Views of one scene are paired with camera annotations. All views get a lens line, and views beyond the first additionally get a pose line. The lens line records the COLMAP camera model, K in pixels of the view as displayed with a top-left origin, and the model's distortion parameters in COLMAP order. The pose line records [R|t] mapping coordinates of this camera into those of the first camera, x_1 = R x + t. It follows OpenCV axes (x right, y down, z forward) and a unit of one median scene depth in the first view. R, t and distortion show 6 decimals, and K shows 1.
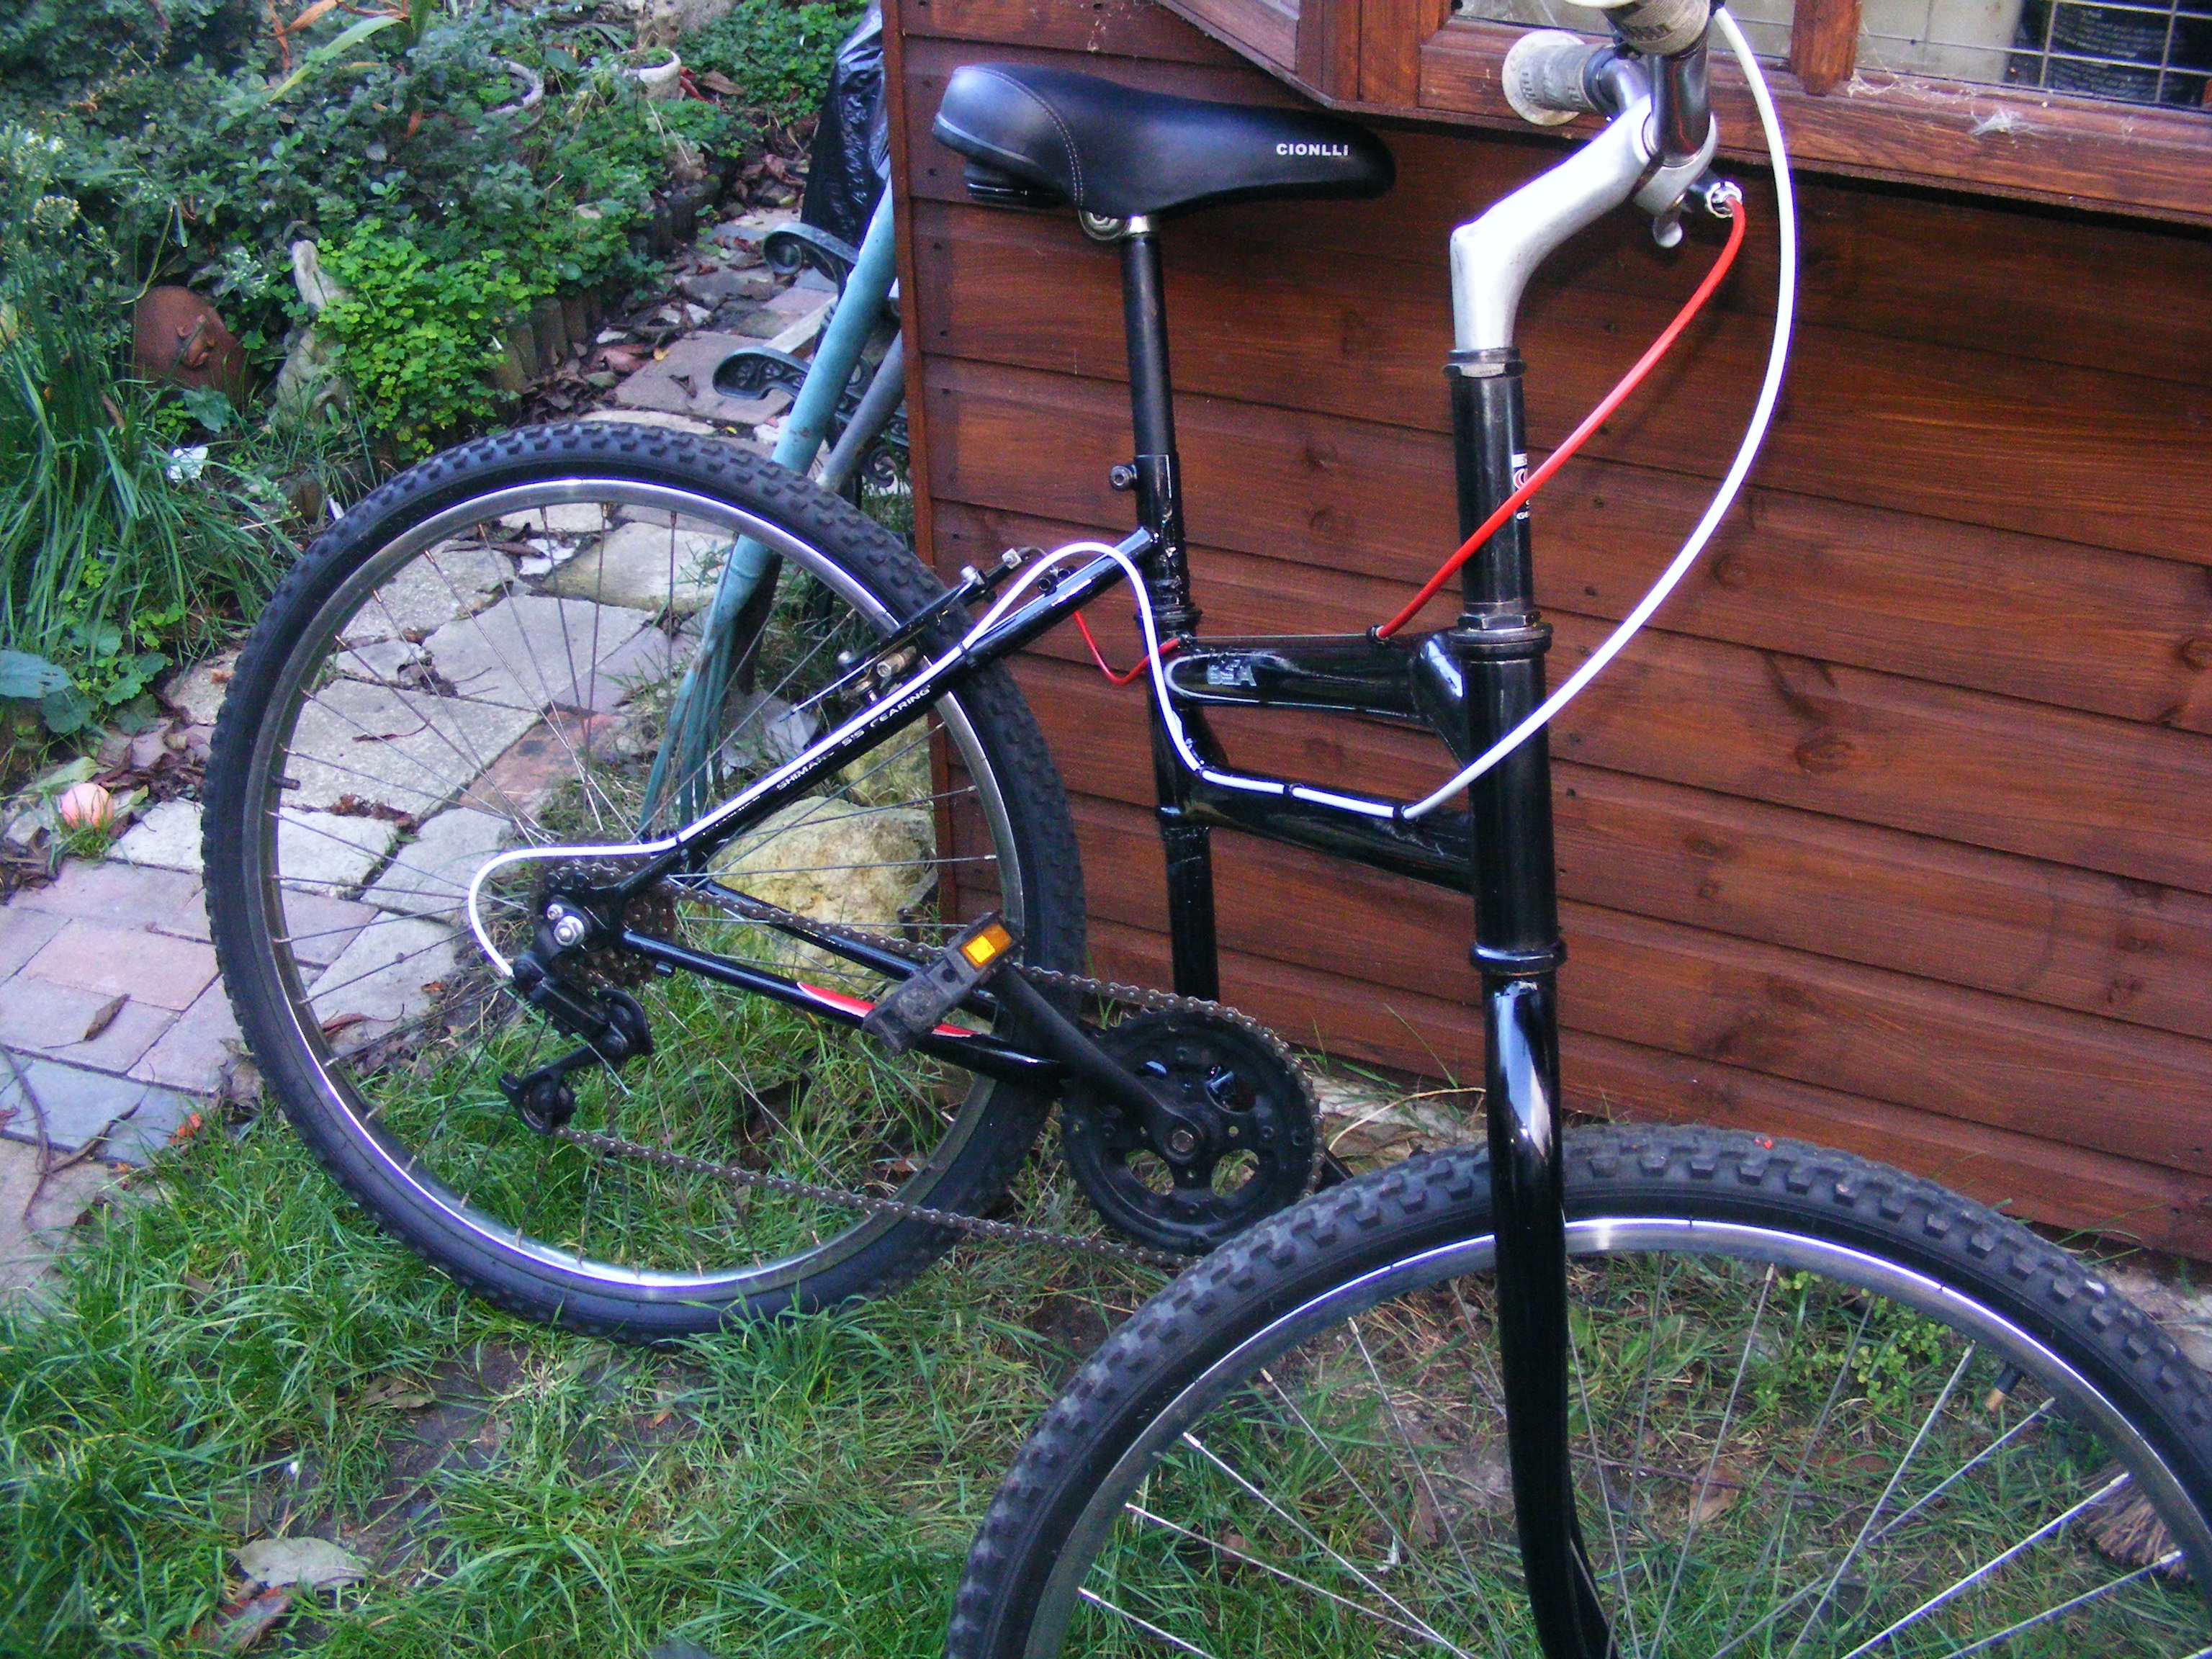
lens RADIAL K [[2493.9, 0, 1106.0], [0, 2493.9, 829.5], [0, 0, 1]] dist [-0.282258, 0.294491]
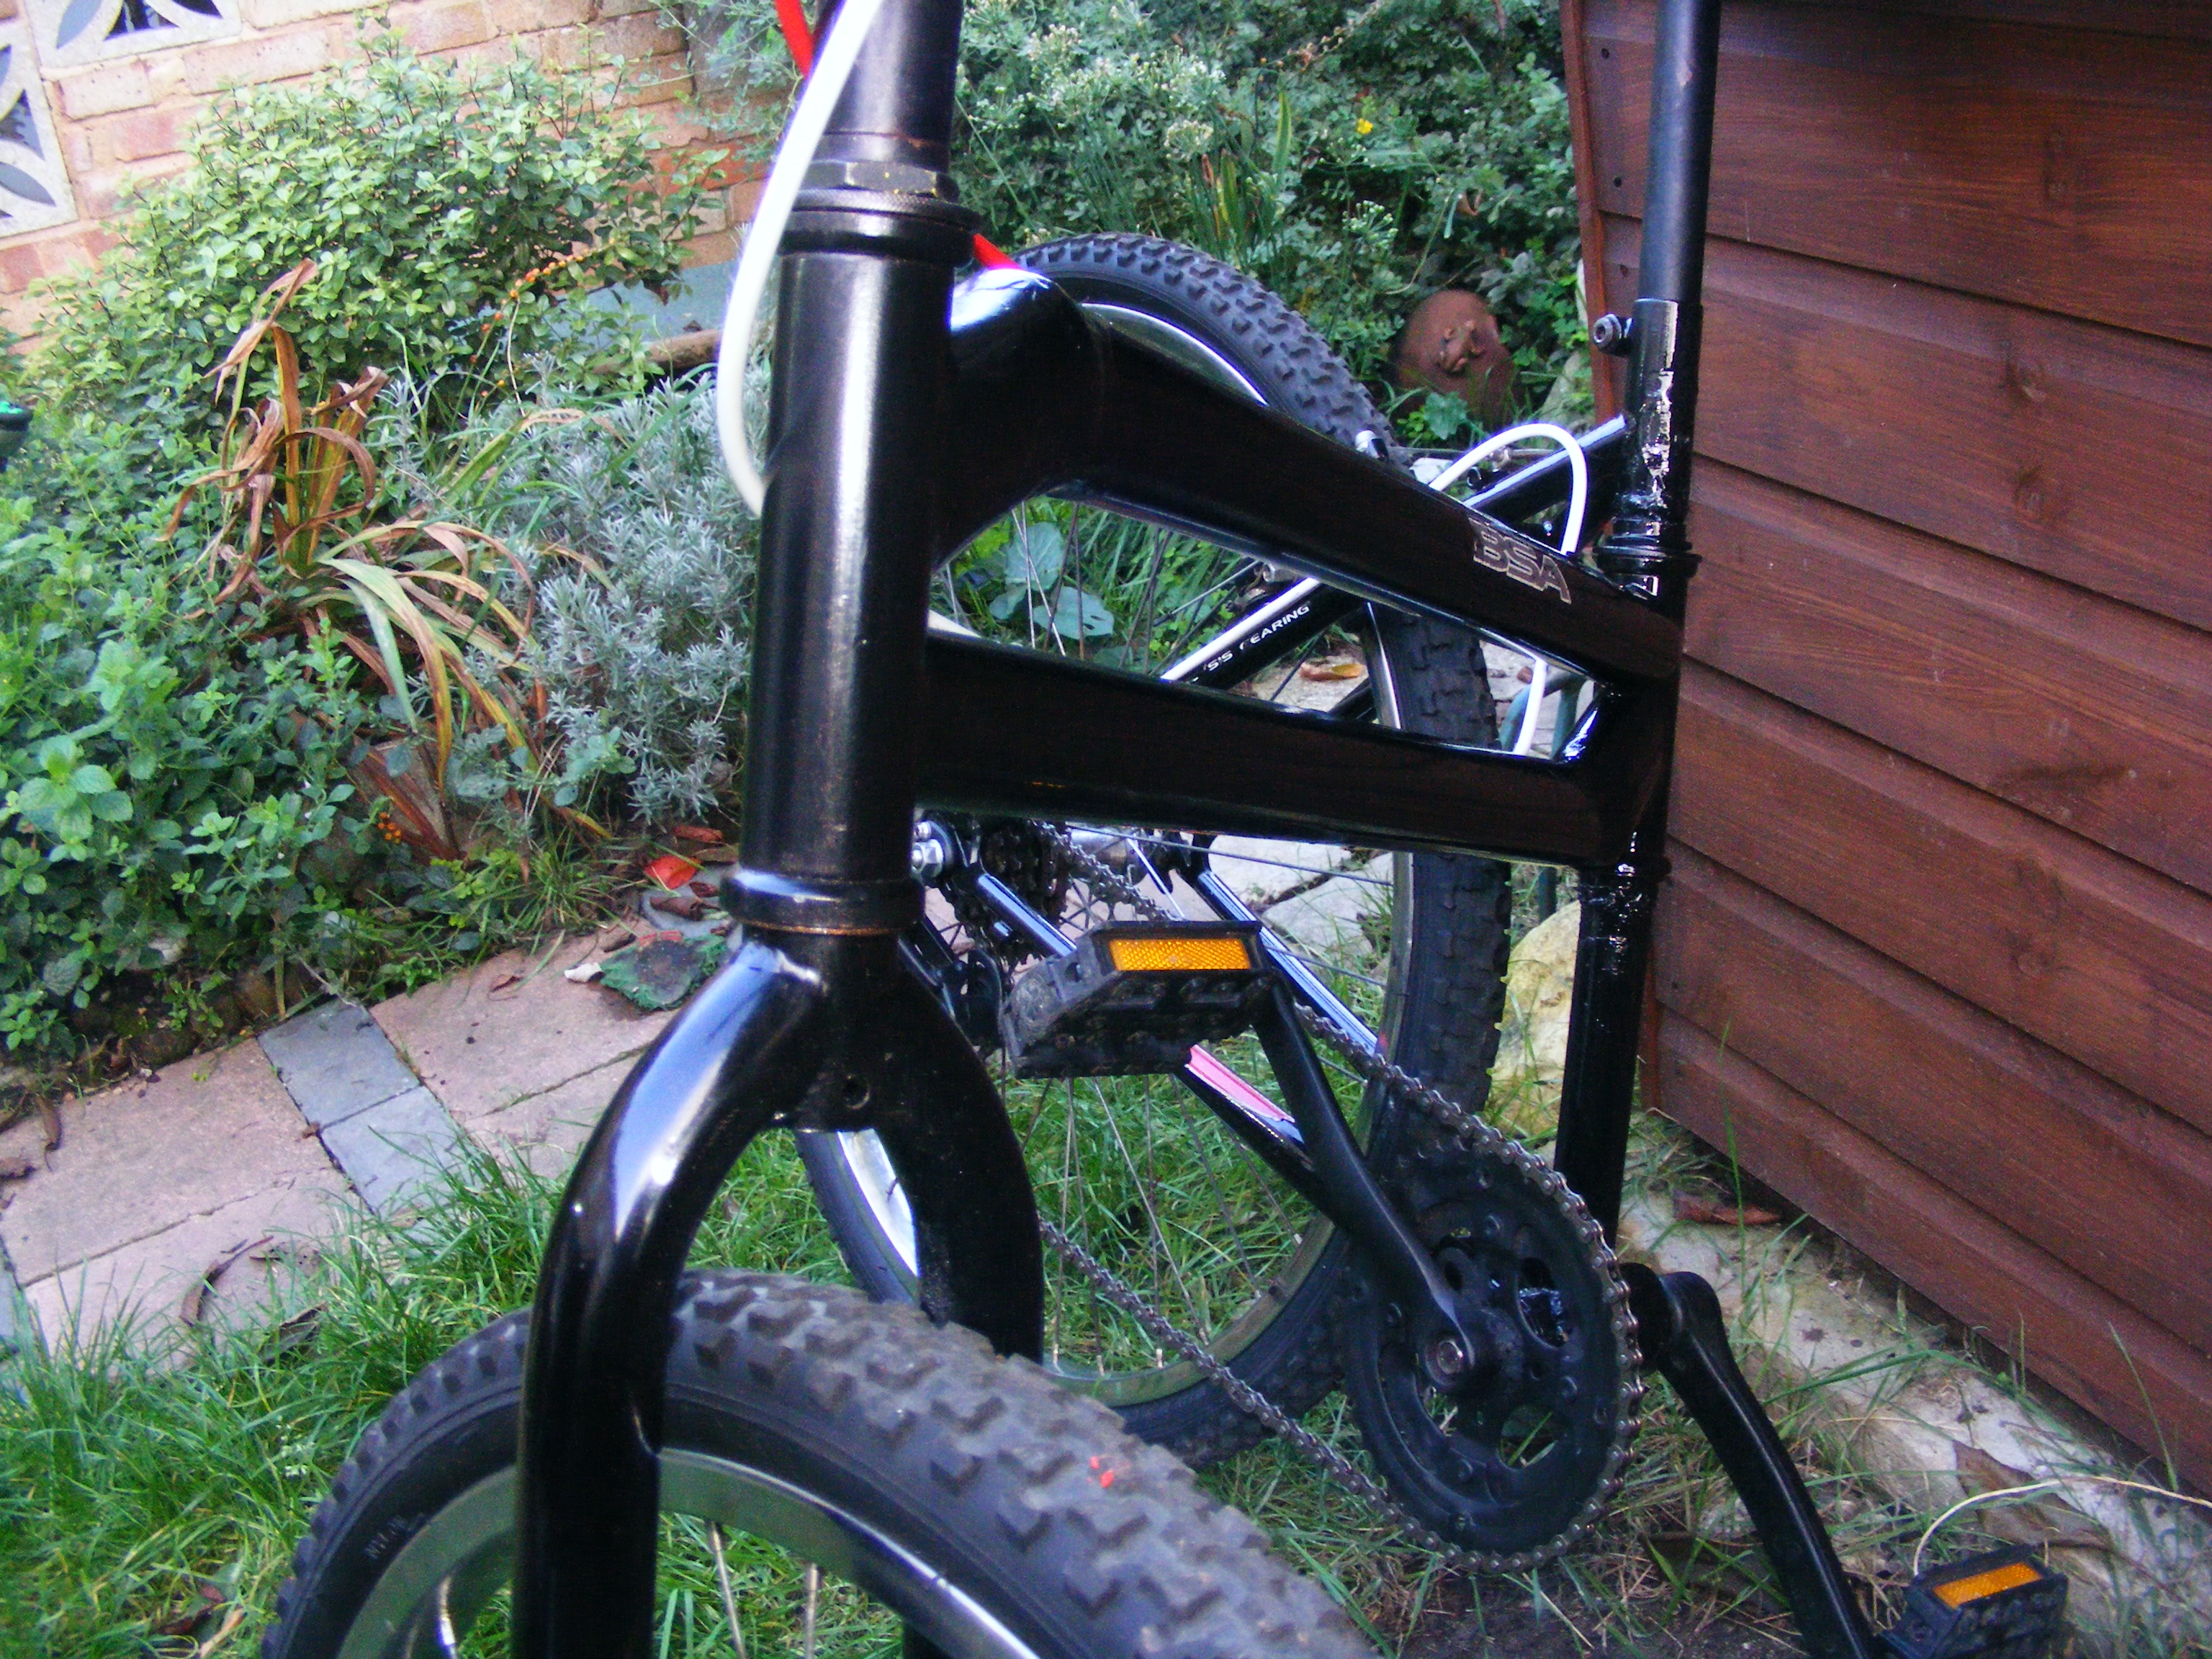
lens RADIAL K [[2493.9, 0, 1106.0], [0, 2493.9, 829.5], [0, 0, 1]] dist [-0.282258, 0.294491]
pose [[0.745264, 0.202418, -0.635302, 0.269922], [-0.257340, 0.966302, 0.005999, 0.011031], [0.615108, 0.159018, 0.772241, 0.353579]]
